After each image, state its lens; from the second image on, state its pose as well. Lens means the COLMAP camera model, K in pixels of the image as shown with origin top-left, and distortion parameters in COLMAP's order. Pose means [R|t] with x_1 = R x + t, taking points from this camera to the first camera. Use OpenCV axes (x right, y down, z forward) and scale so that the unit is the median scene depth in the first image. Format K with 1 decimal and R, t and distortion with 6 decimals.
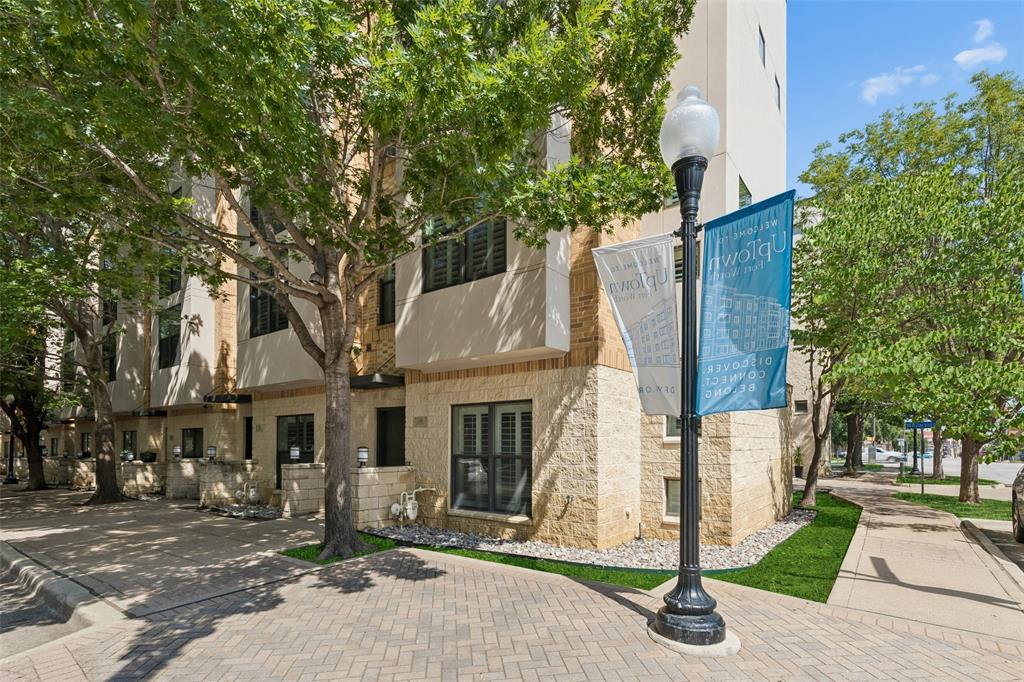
lens RADIAL K [[477.8, 0, 511.2], [0, 477.8, 346.9], [0, 0, 1]] dist [0.001541, 0.000294]
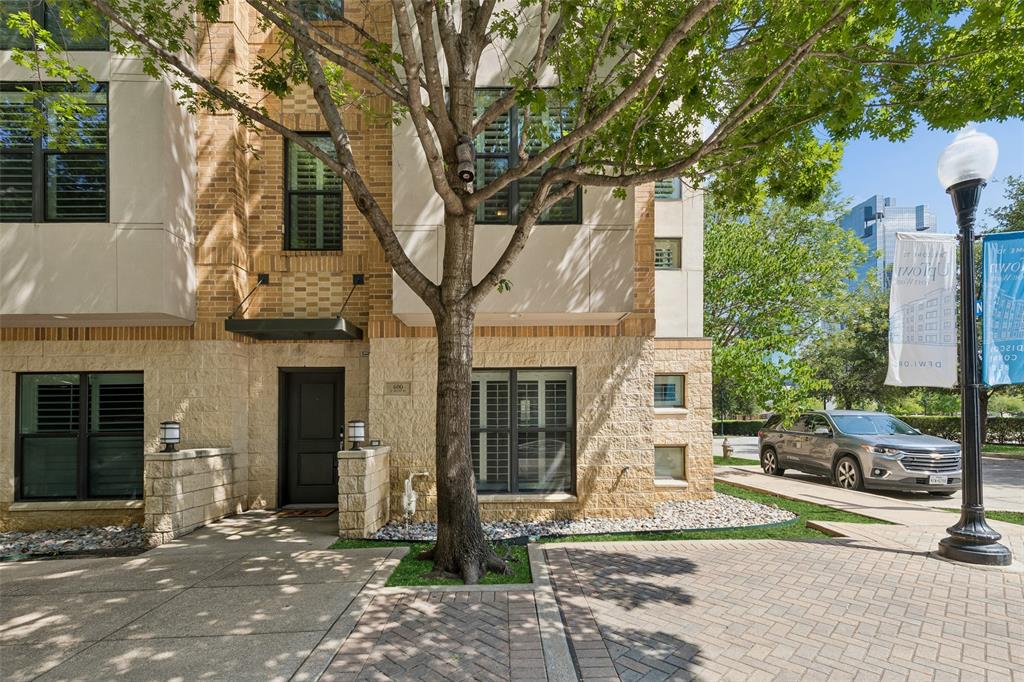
lens RADIAL K [[472.7, 0, 512.0], [0, 472.7, 336.0], [0, 0, 1]] dist [0.002123, 0.000303]
pose [[0.787161, 0.098365, 0.608853, -0.647126], [-0.111520, 0.993628, -0.016349, 0.082121], [-0.606581, -0.055029, 0.793115, 0.366065]]
